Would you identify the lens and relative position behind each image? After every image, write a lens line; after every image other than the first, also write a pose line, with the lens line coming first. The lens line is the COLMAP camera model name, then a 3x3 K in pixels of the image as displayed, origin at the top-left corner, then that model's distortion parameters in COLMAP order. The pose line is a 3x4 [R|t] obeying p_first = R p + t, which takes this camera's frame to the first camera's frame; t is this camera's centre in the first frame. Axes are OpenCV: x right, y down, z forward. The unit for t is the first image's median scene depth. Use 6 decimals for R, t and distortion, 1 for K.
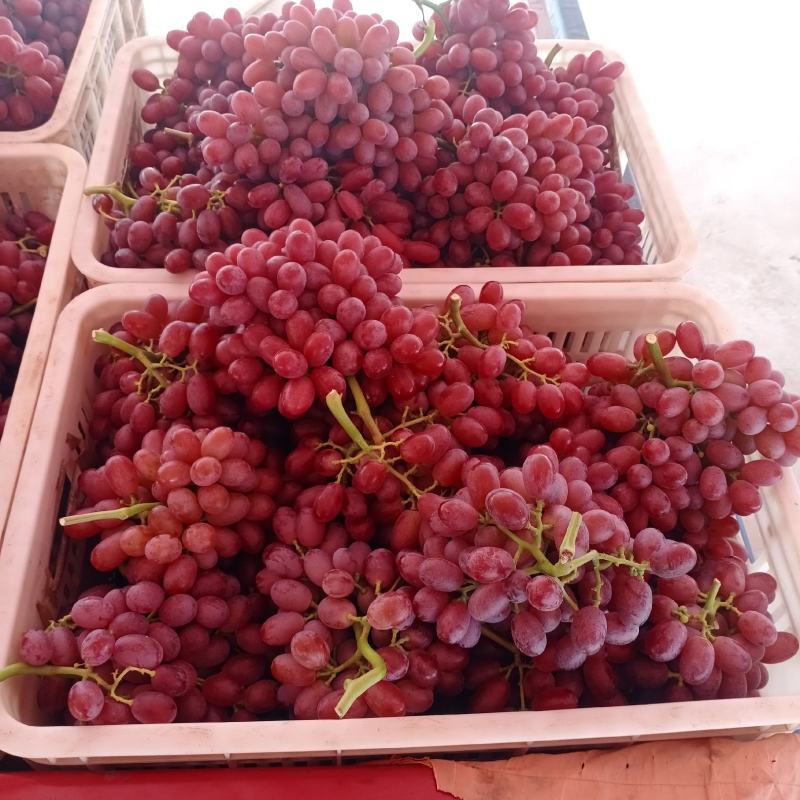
lens RADIAL K [[858.5, 0, 400.0], [0, 858.5, 400.0], [0, 0, 1]] dist [0.109965, -0.290558]
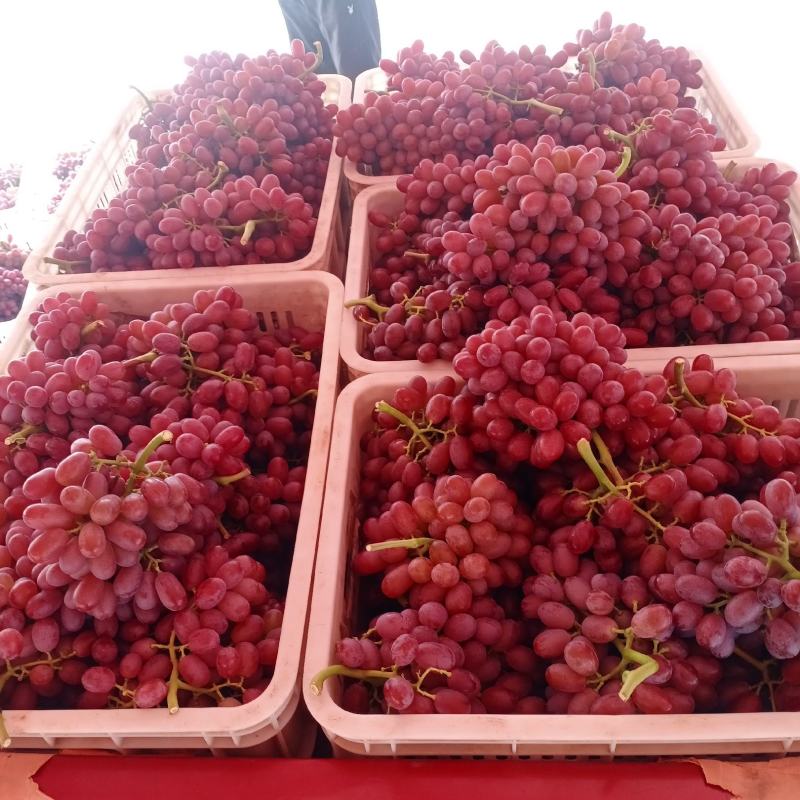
lens RADIAL K [[858.5, 0, 400.0], [0, 858.5, 400.0], [0, 0, 1]] dist [0.109965, -0.290558]
pose [[0.986965, -0.041825, -0.155404, -0.124388], [0.015690, 0.986046, -0.165734, 0.115571], [0.160167, 0.161135, 0.973849, -0.182394]]
